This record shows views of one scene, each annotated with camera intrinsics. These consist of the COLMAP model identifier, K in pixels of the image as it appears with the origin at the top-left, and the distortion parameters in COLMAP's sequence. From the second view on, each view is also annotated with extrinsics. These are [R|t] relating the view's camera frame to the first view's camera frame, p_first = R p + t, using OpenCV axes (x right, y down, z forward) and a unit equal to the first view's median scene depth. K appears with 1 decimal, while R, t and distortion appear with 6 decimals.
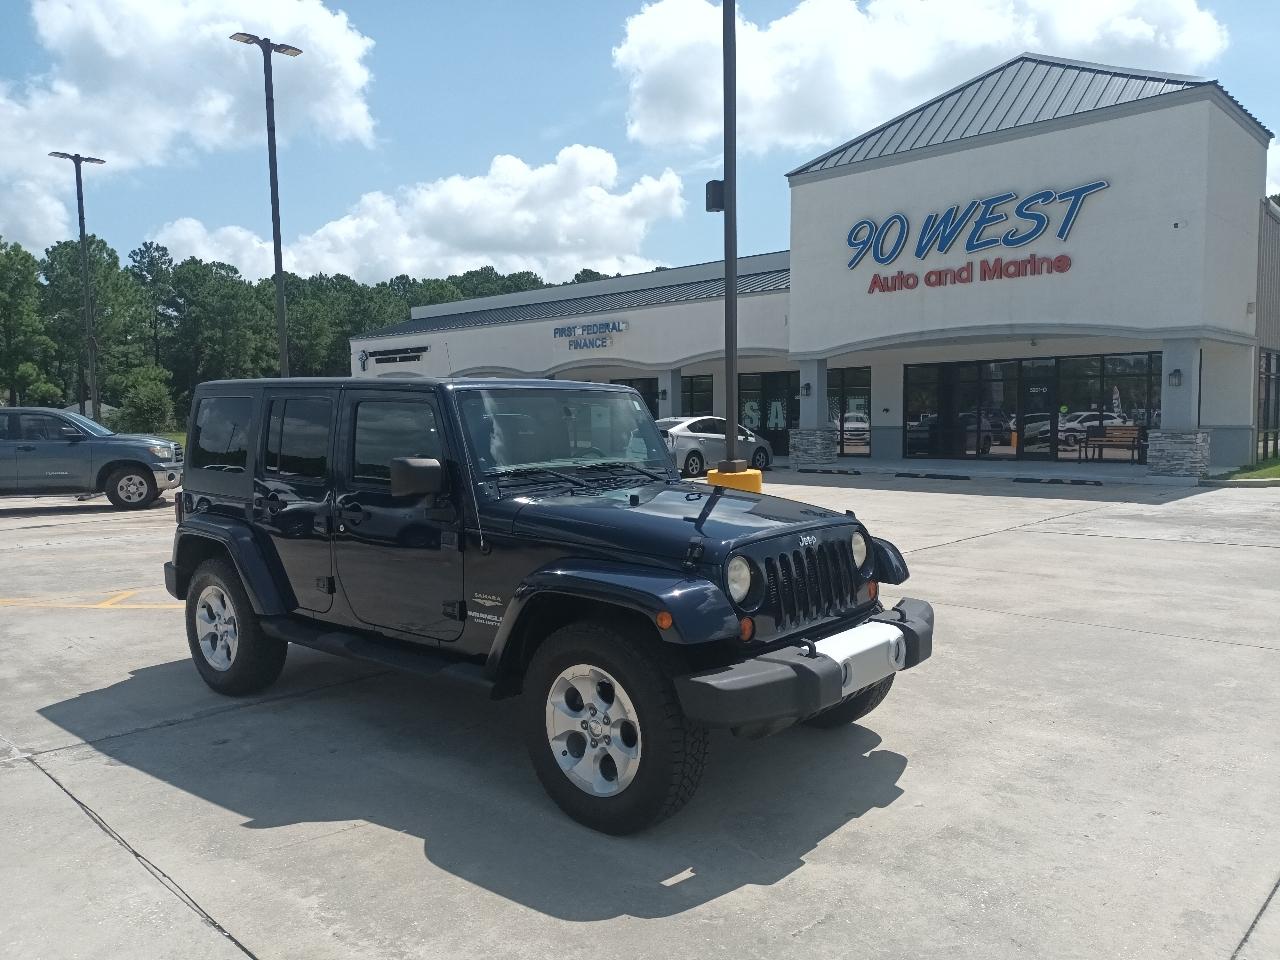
lens RADIAL K [[947.3, 0, 640.0], [0, 947.3, 480.0], [0, 0, 1]] dist [0.033686, -0.033583]
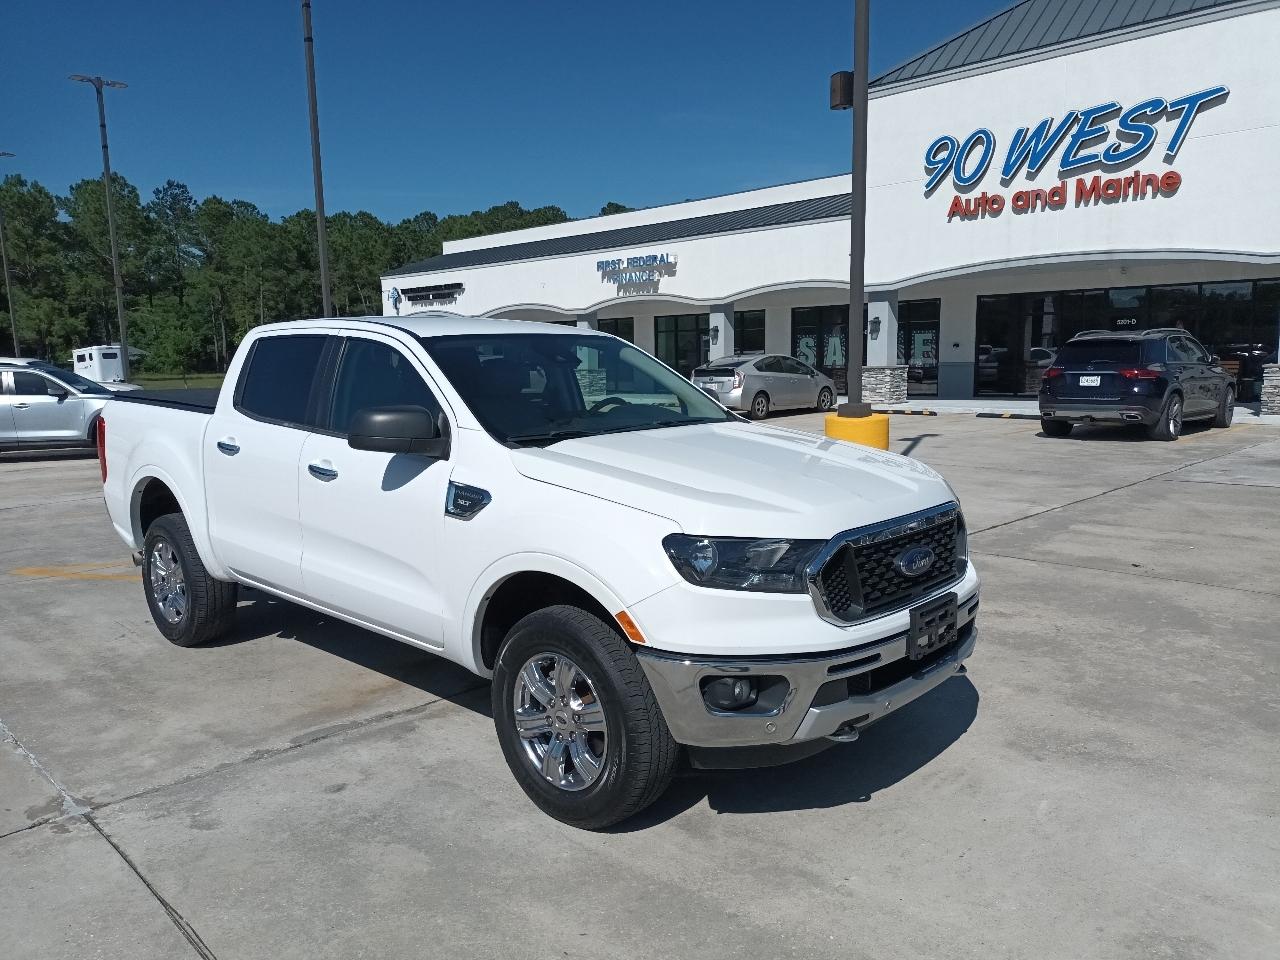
lens RADIAL K [[949.1, 0, 640.0], [0, 949.1, 480.0], [0, 0, 1]] dist [0.031278, -0.032771]
pose [[0.999687, -0.004164, -0.024683, -0.033593], [0.005730, 0.997952, 0.063717, -0.003086], [0.024367, -0.063838, 0.997663, 0.050201]]
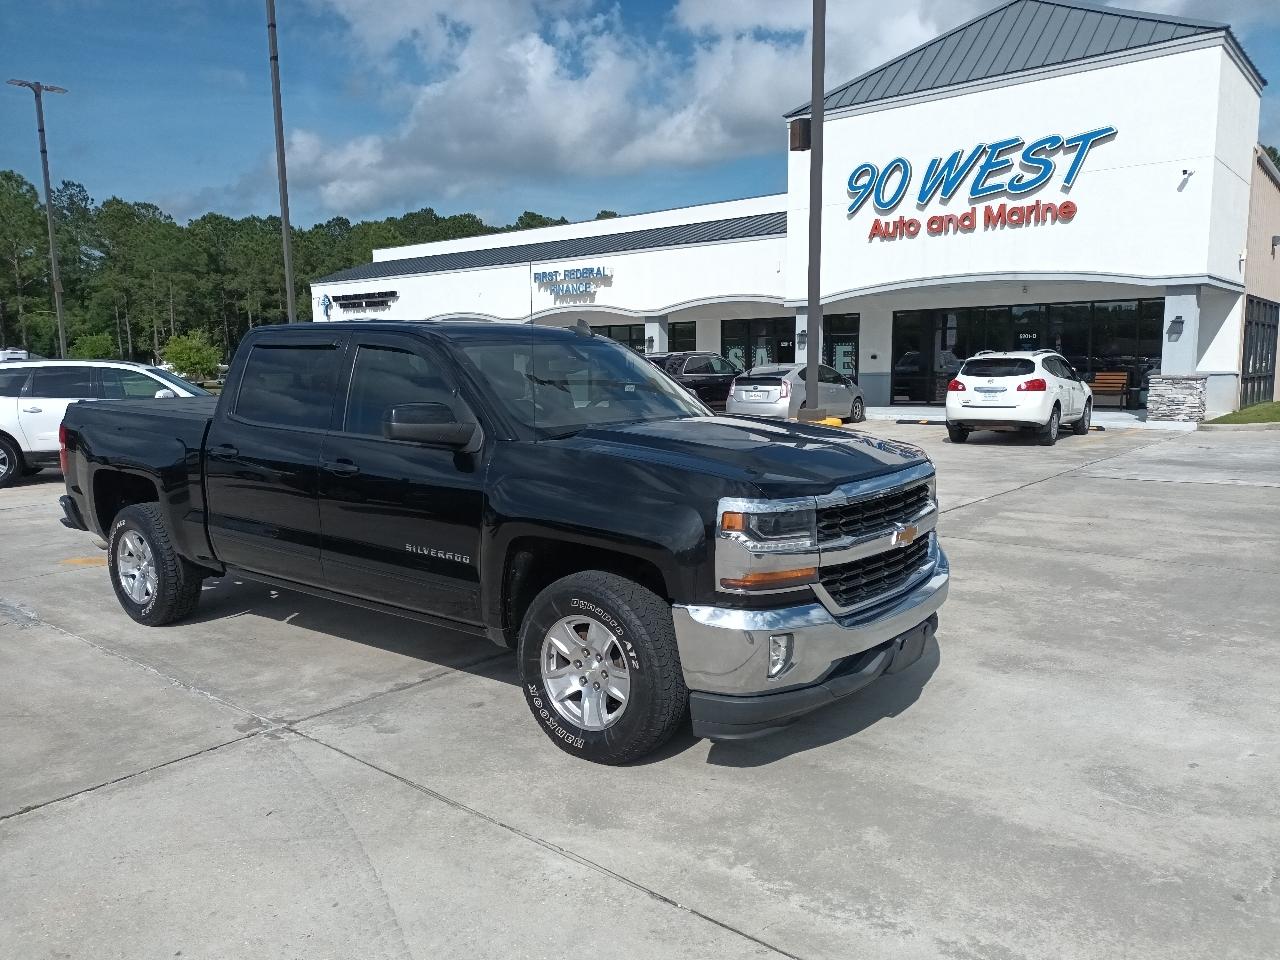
lens RADIAL K [[944.7, 0, 640.5], [0, 944.7, 482.3], [0, 0, 1]] dist [0.039208, -0.039750]
pose [[0.997746, -0.009471, 0.066431, -0.063260], [0.005590, 0.998280, 0.058362, -0.001070], [-0.066869, -0.057859, 0.996083, 0.009050]]
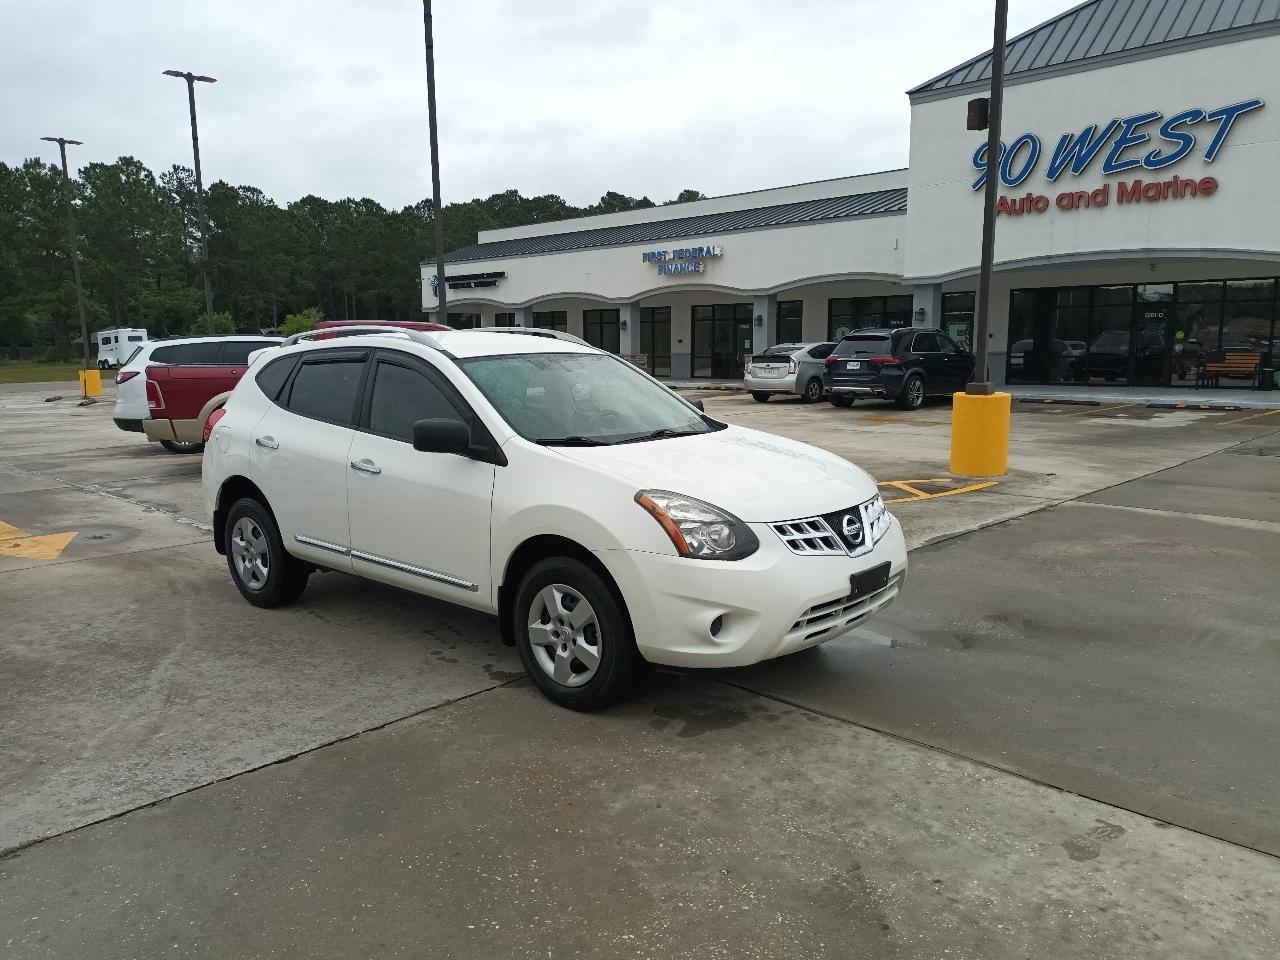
lens RADIAL K [[941.8, 0, 641.4], [0, 941.8, 487.7], [0, 0, 1]] dist [0.039880, -0.038083]
pose [[0.999958, 0.003543, -0.008495, -0.109352], [-0.002817, 0.996460, 0.084024, 0.002920], [0.008763, -0.083996, 0.996428, -0.010101]]
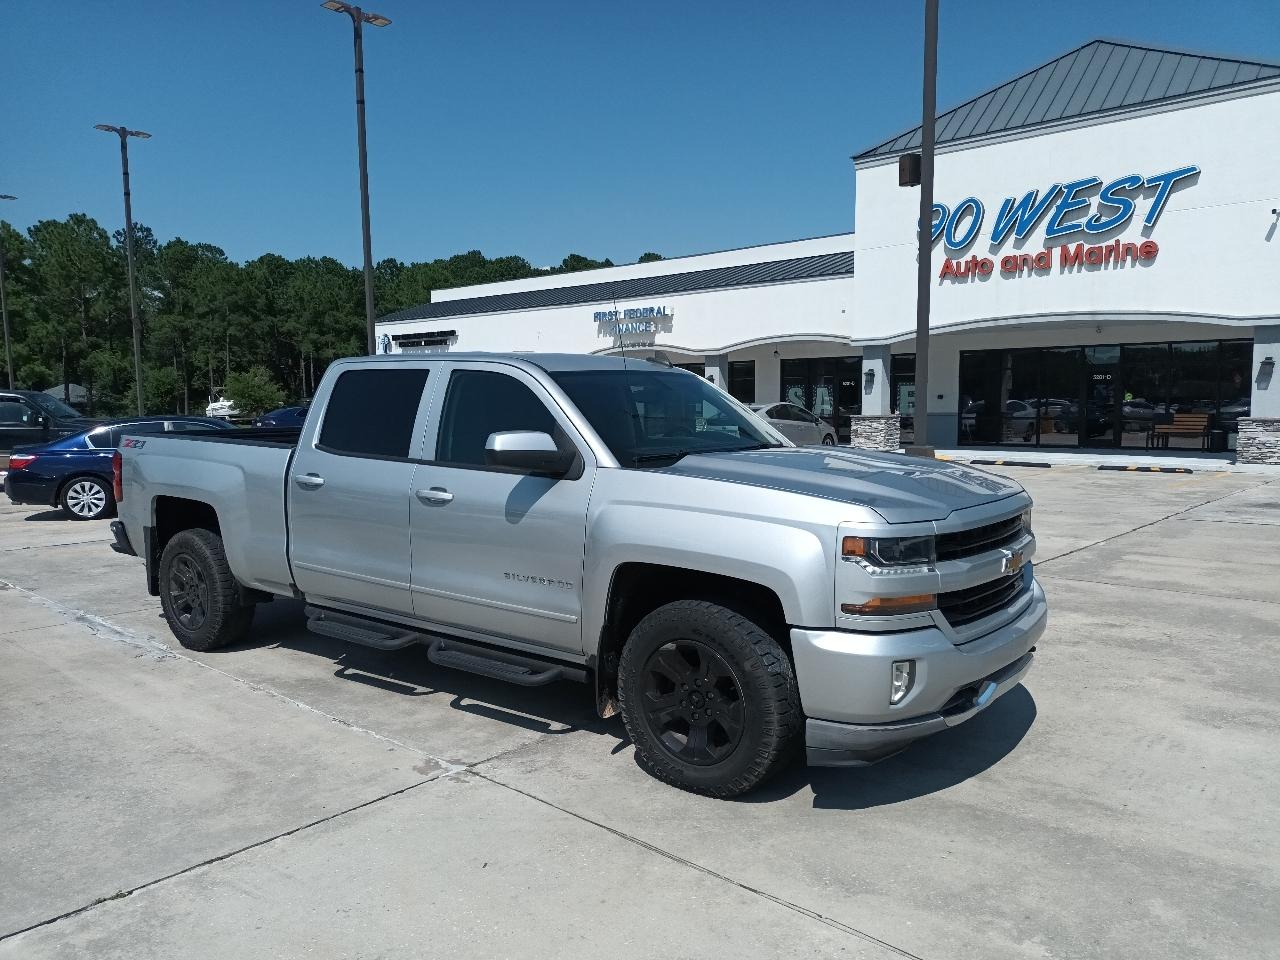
lens RADIAL K [[944.7, 0, 640.5], [0, 944.7, 482.3], [0, 0, 1]] dist [0.039208, -0.039750]
pose [[0.999620, 0.002265, 0.027461, -0.090746], [-0.002705, 0.999868, 0.016023, 0.000518], [-0.027421, -0.016091, 0.999494, 0.018604]]
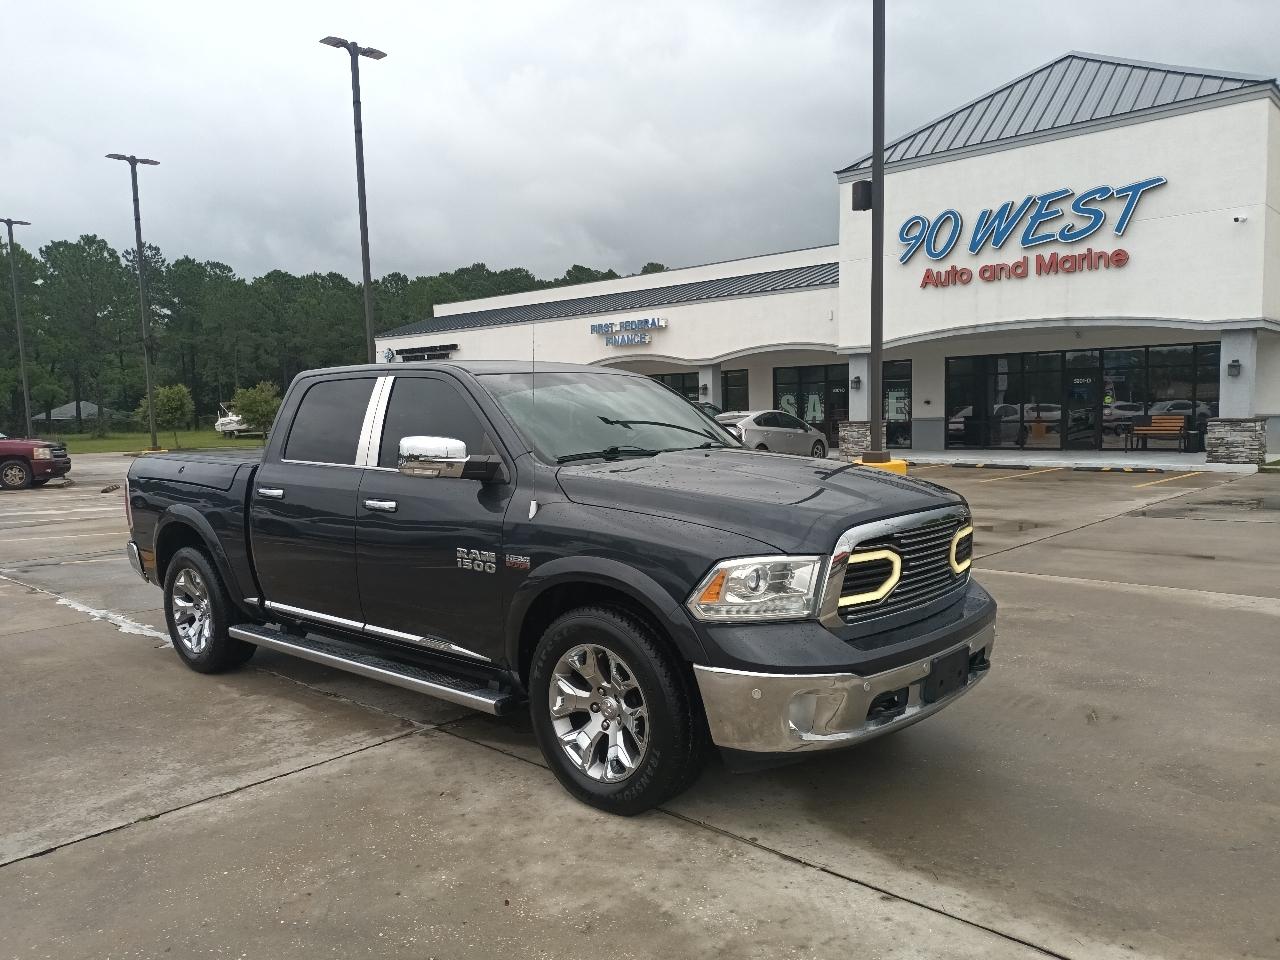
lens RADIAL K [[944.7, 0, 640.5], [0, 944.7, 482.3], [0, 0, 1]] dist [0.039208, -0.039750]
pose [[0.999759, -0.011467, 0.018740, -0.077033], [0.011333, 0.999910, 0.007234, 0.001223], [-0.018822, -0.007020, 0.999798, -0.013266]]
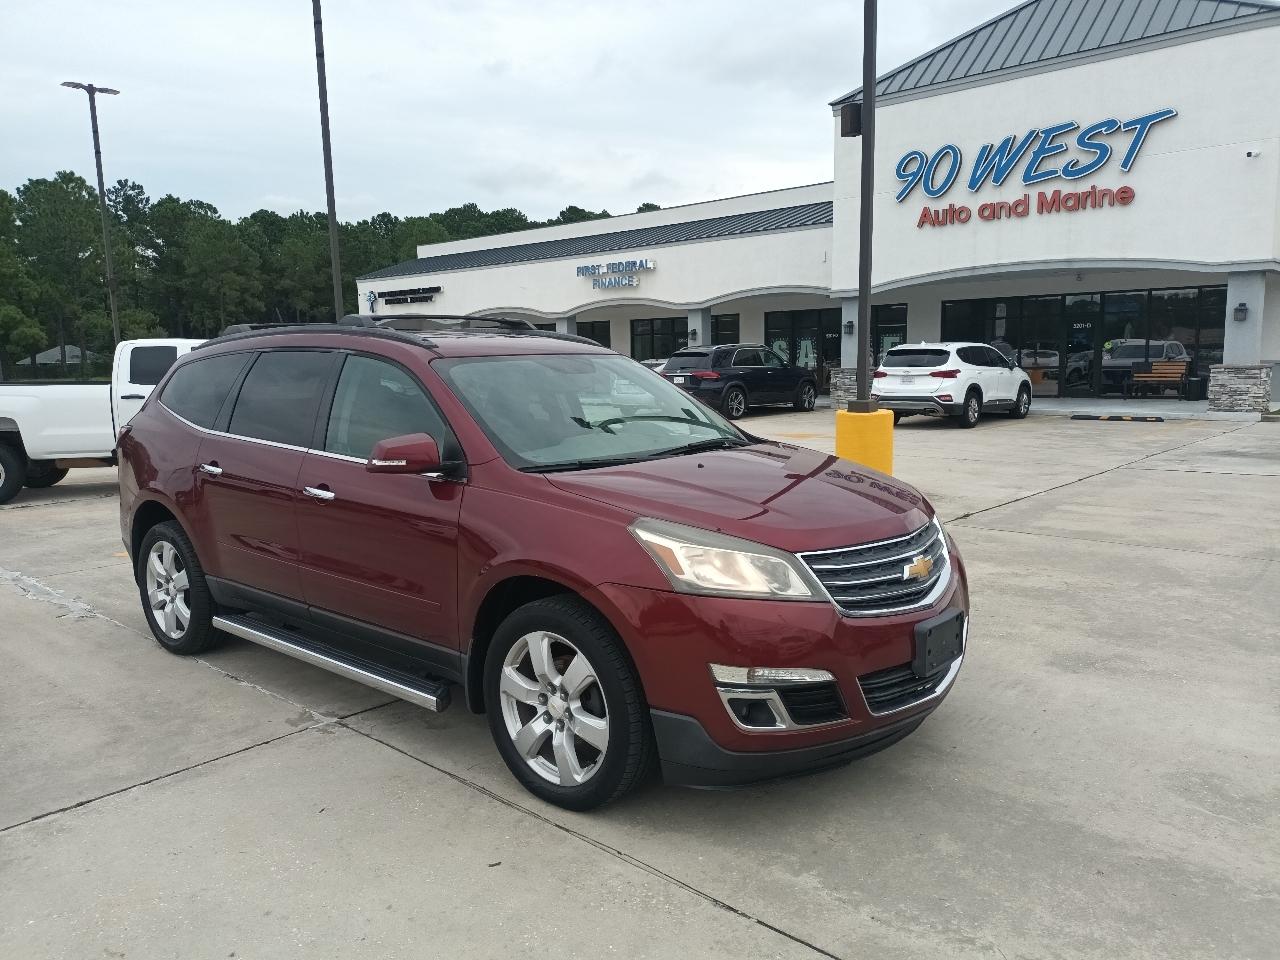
lens RADIAL K [[944.7, 0, 640.5], [0, 944.7, 482.3], [0, 0, 1]] dist [0.039208, -0.039750]
pose [[0.999683, -0.011248, 0.022525, -0.065265], [0.009779, 0.997881, 0.064325, -0.000459], [-0.023201, -0.064085, 0.997675, 0.013717]]
